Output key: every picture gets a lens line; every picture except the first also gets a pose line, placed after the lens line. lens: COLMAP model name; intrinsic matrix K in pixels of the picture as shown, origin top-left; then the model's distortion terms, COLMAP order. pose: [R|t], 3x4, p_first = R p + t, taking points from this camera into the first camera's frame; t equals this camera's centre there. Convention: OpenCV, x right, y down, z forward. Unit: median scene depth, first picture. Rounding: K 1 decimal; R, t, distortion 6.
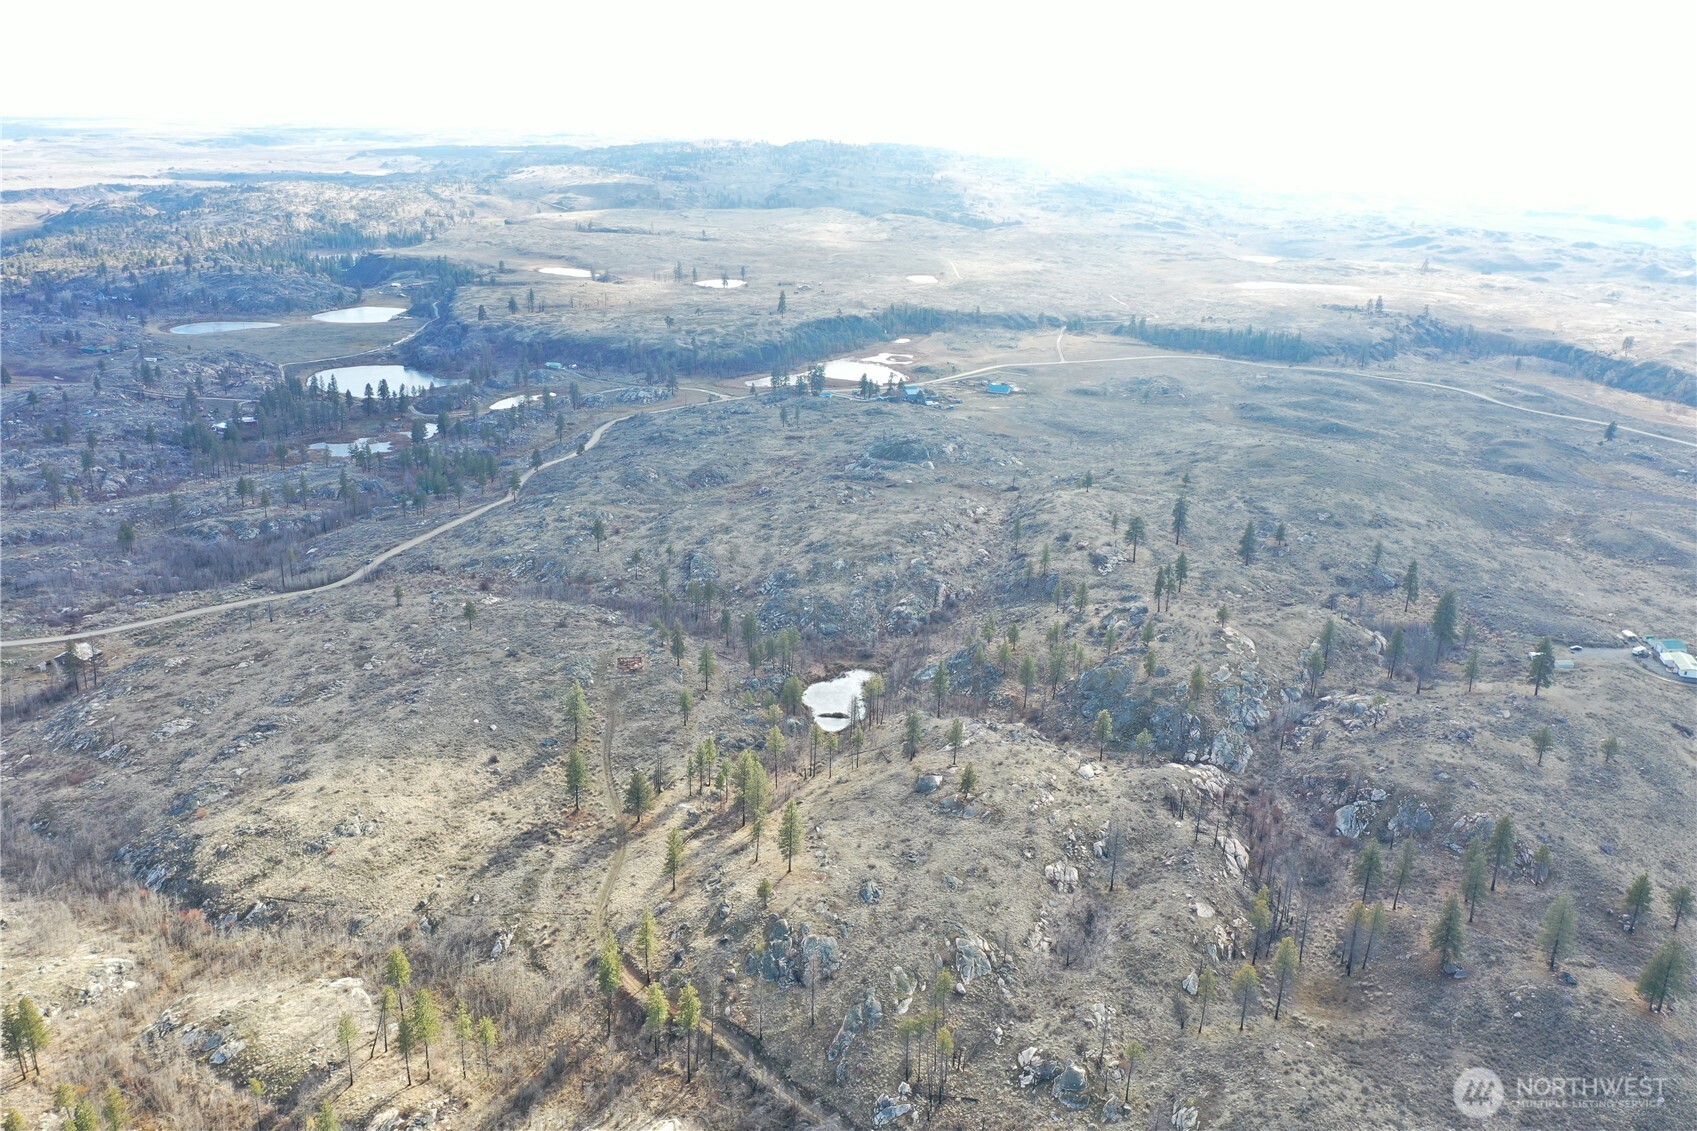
lens RADIAL K [[1334.1, 0, 845.3], [0, 1334.1, 567.3], [0, 0, 1]] dist [-0.008553, -0.002338]
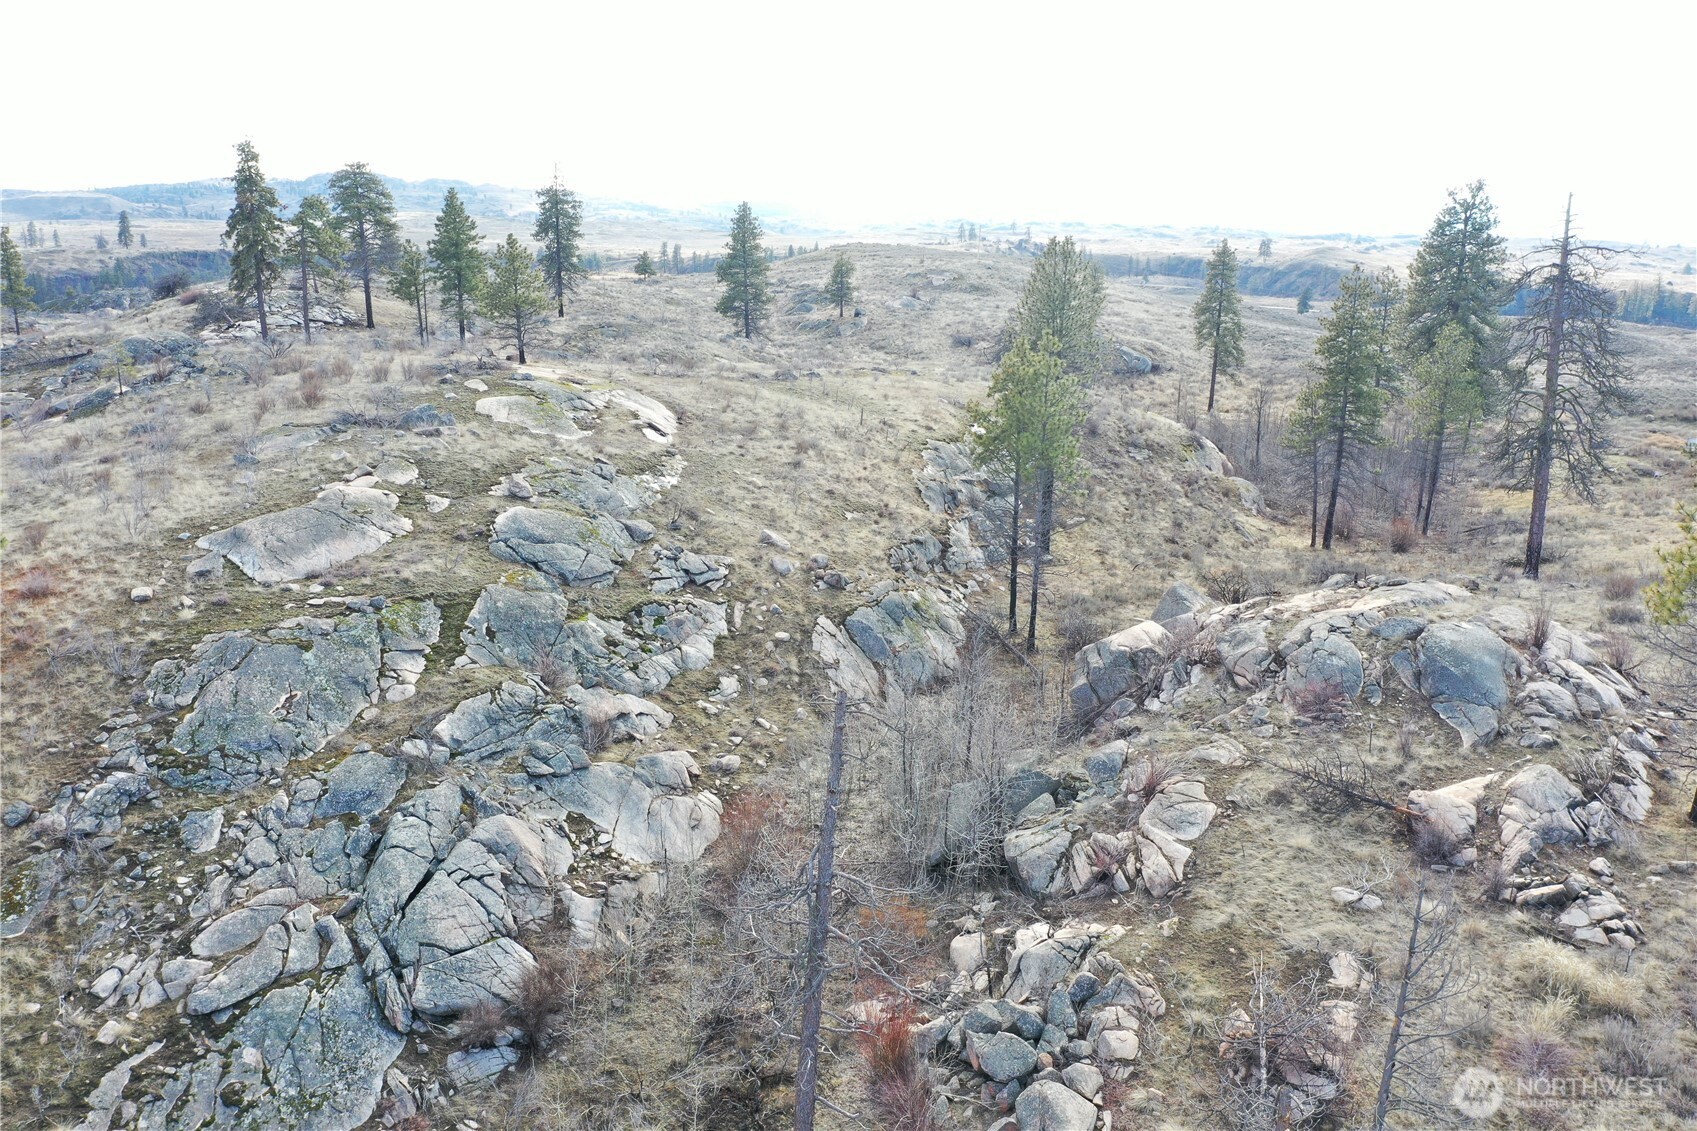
lens RADIAL K [[1334.1, 0, 849.8], [0, 1334.1, 564.2], [0, 0, 1]] dist [-0.008553, -0.002338]
pose [[0.956380, -0.090565, 0.277733, 0.288518], [0.106680, 0.993344, -0.043439, 0.091304], [-0.271951, 0.071173, 0.959676, 0.854682]]
